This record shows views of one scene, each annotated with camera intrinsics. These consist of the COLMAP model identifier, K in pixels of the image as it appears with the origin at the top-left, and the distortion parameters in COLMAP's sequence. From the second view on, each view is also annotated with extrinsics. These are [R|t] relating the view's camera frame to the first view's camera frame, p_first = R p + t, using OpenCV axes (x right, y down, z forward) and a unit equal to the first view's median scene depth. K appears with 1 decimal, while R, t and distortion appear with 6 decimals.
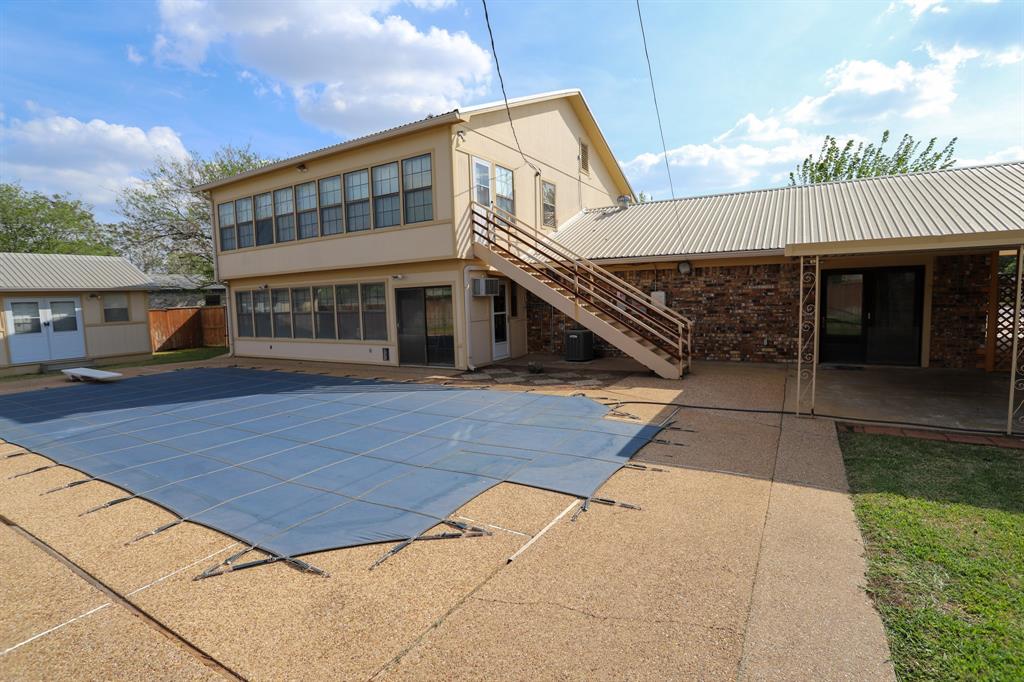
lens RADIAL K [[495.9, 0, 512.0], [0, 495.9, 341.0], [0, 0, 1]] dist [-0.020037, 0.000686]
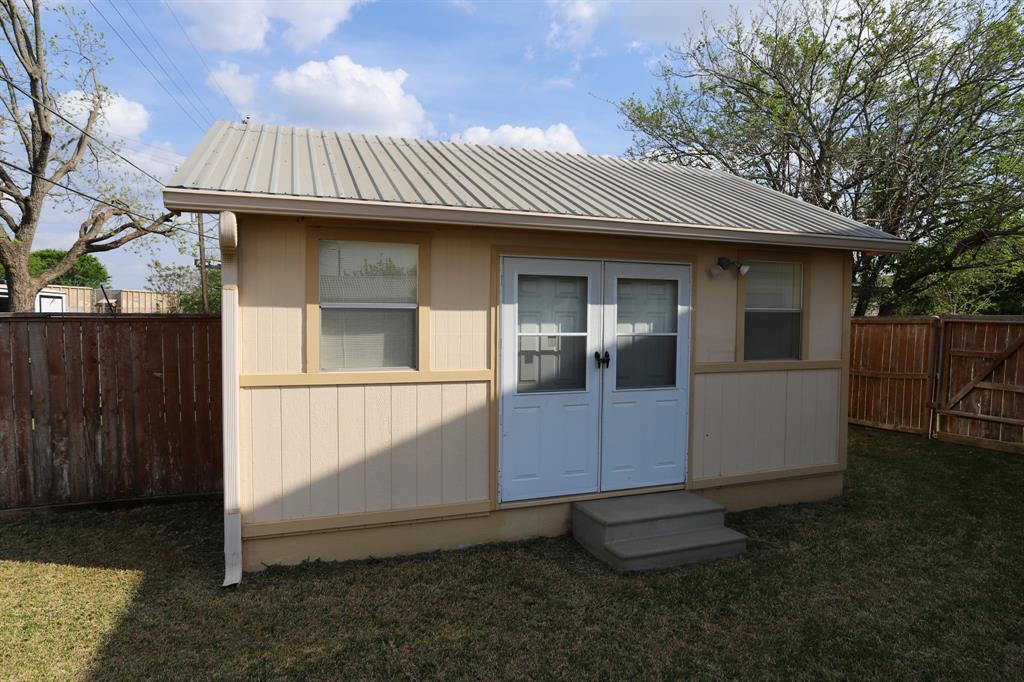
lens RADIAL K [[647.1, 0, 512.0], [0, 647.1, 341.0], [0, 0, 1]] dist [0.000638, 0.000070]
pose [[0.797613, 0.059533, -0.600225, -0.774771], [-0.085262, 0.996253, -0.014488, -0.034839], [0.597114, 0.062732, 0.799700, 0.676338]]
